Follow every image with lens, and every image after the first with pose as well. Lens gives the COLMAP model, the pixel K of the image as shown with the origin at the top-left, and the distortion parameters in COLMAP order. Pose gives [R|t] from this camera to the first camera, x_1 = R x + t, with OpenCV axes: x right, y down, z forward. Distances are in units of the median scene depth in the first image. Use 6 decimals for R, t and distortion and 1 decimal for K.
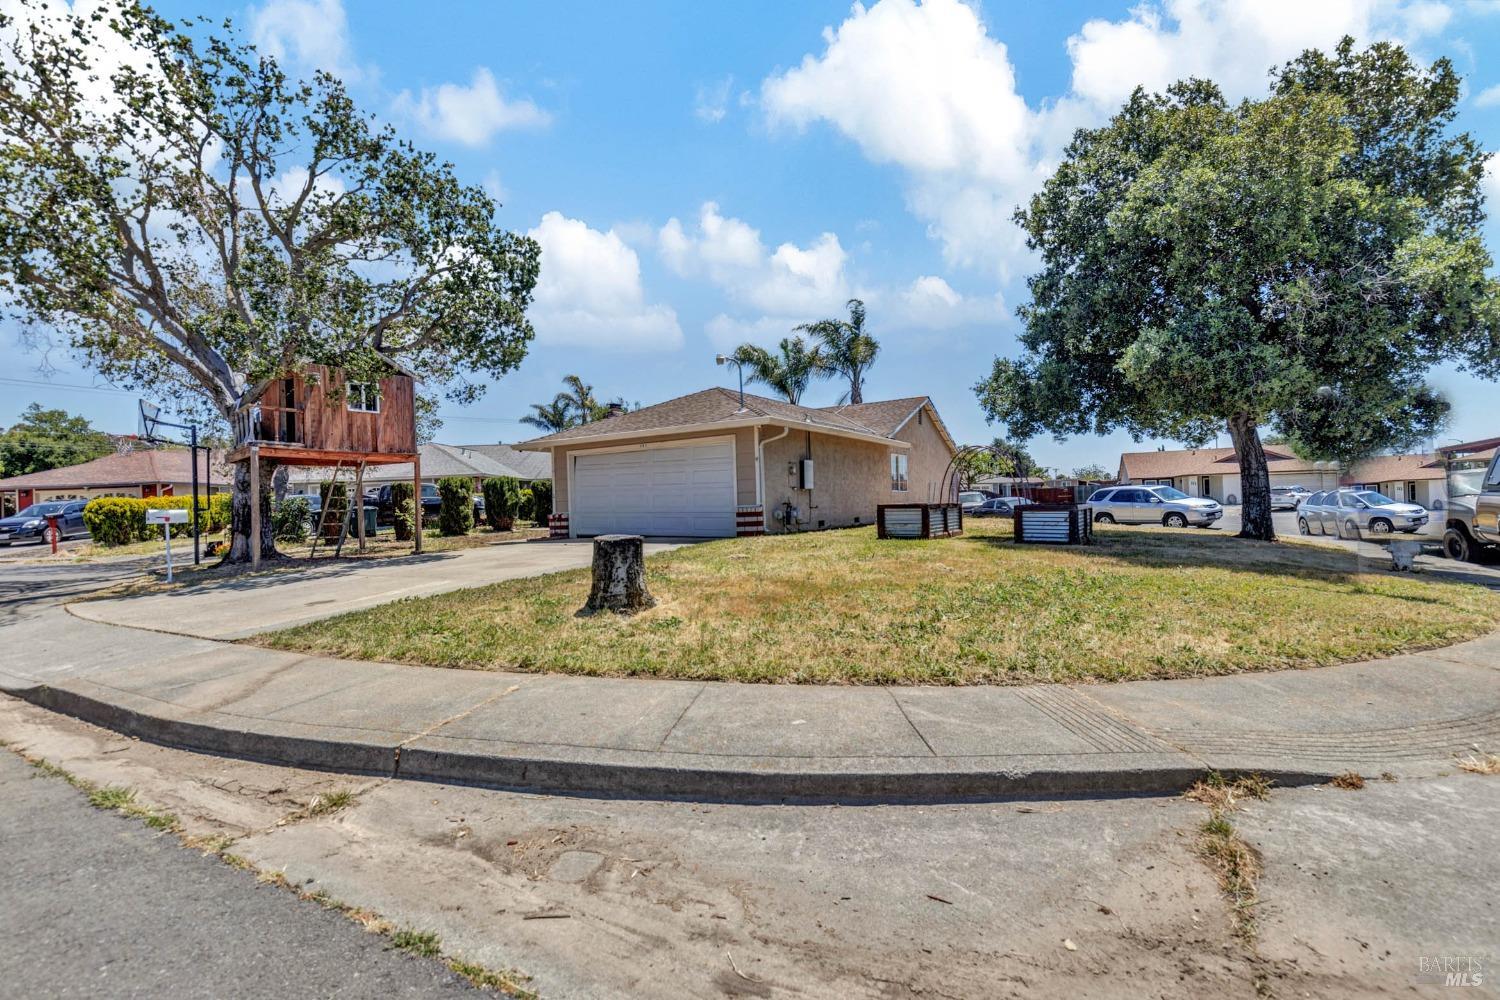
lens RADIAL K [[663.0, 0, 752.7], [0, 663.0, 493.5], [0, 0, 1]] dist [0.009223, -0.000562]
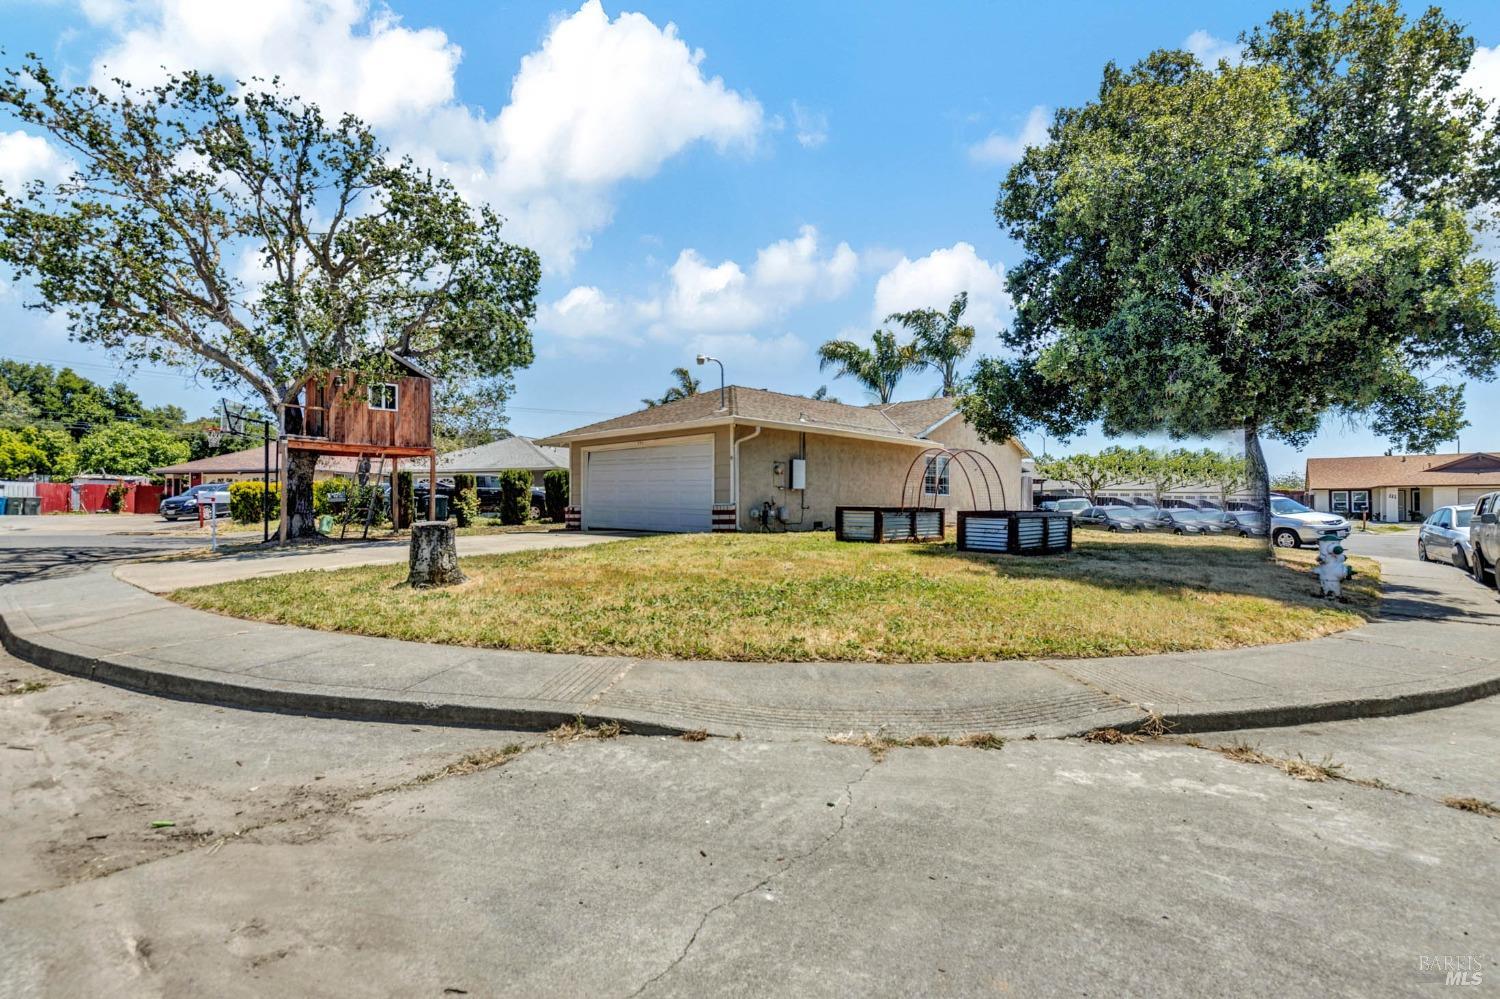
lens RADIAL K [[701.2, 0, 748.8], [0, 701.2, 491.5], [0, 0, 1]] dist [0.011147, -0.002948]
pose [[0.980446, 0.026930, -0.194939, 0.242413], [-0.027246, 0.999628, 0.001059, -0.002554], [0.194895, 0.004273, 0.980815, -0.043806]]
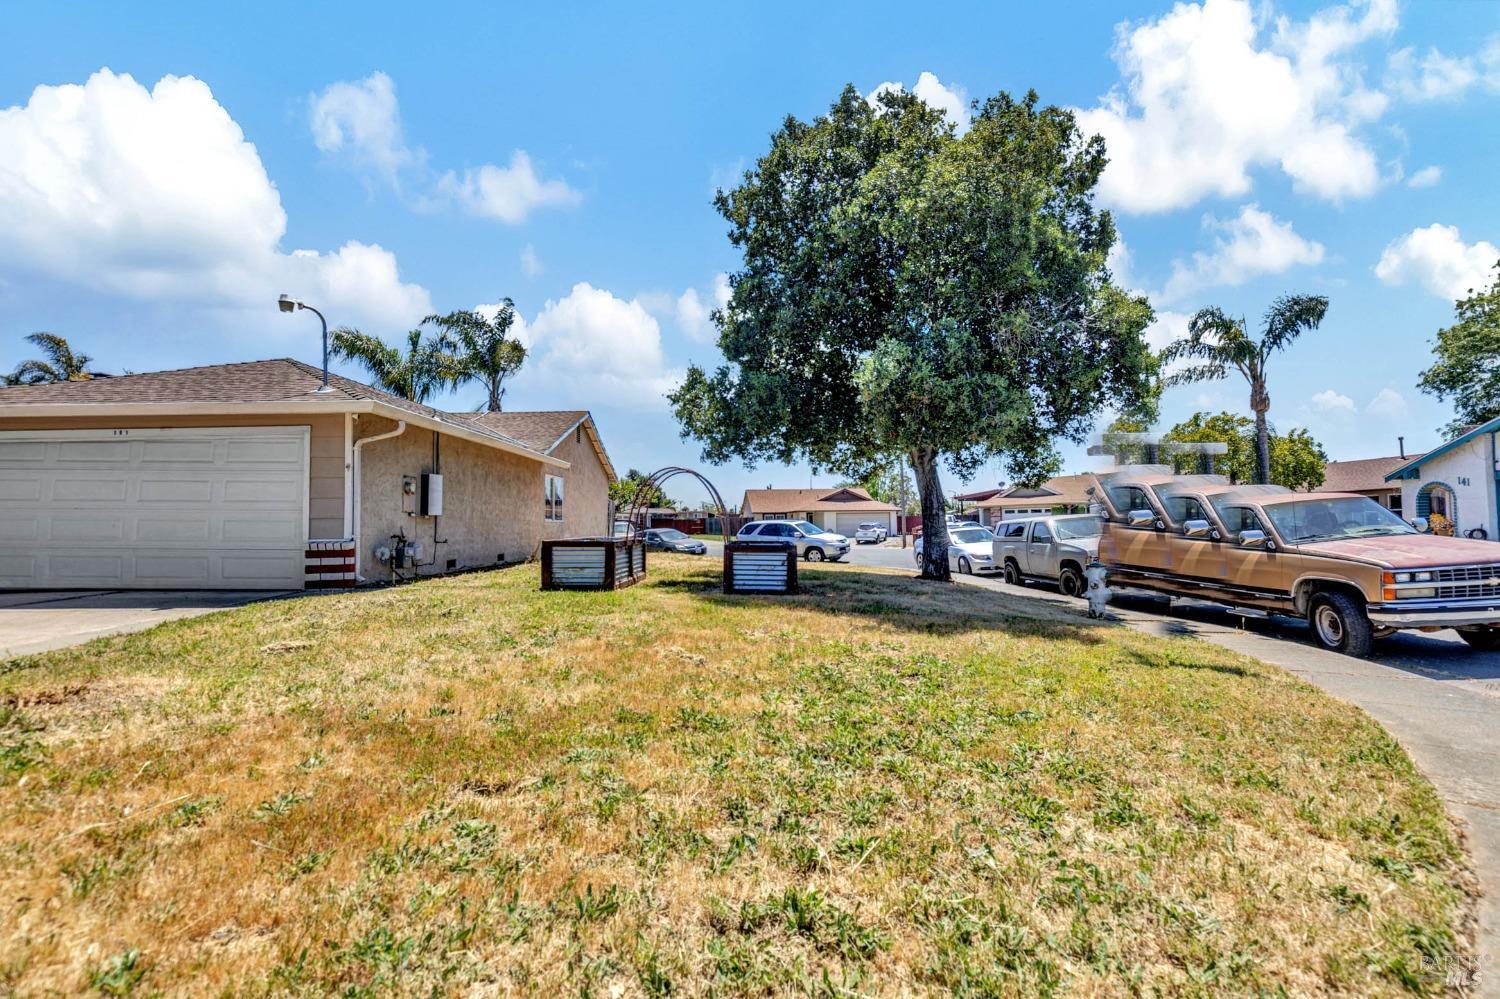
lens RADIAL K [[672.8, 0, 753.4], [0, 672.8, 502.1], [0, 0, 1]] dist [0.002738, -0.000049]
pose [[0.859752, 0.038258, 0.509277, 0.013029], [-0.023597, 0.999101, -0.035218, -0.004445], [-0.510167, 0.018261, 0.859882, 0.243764]]
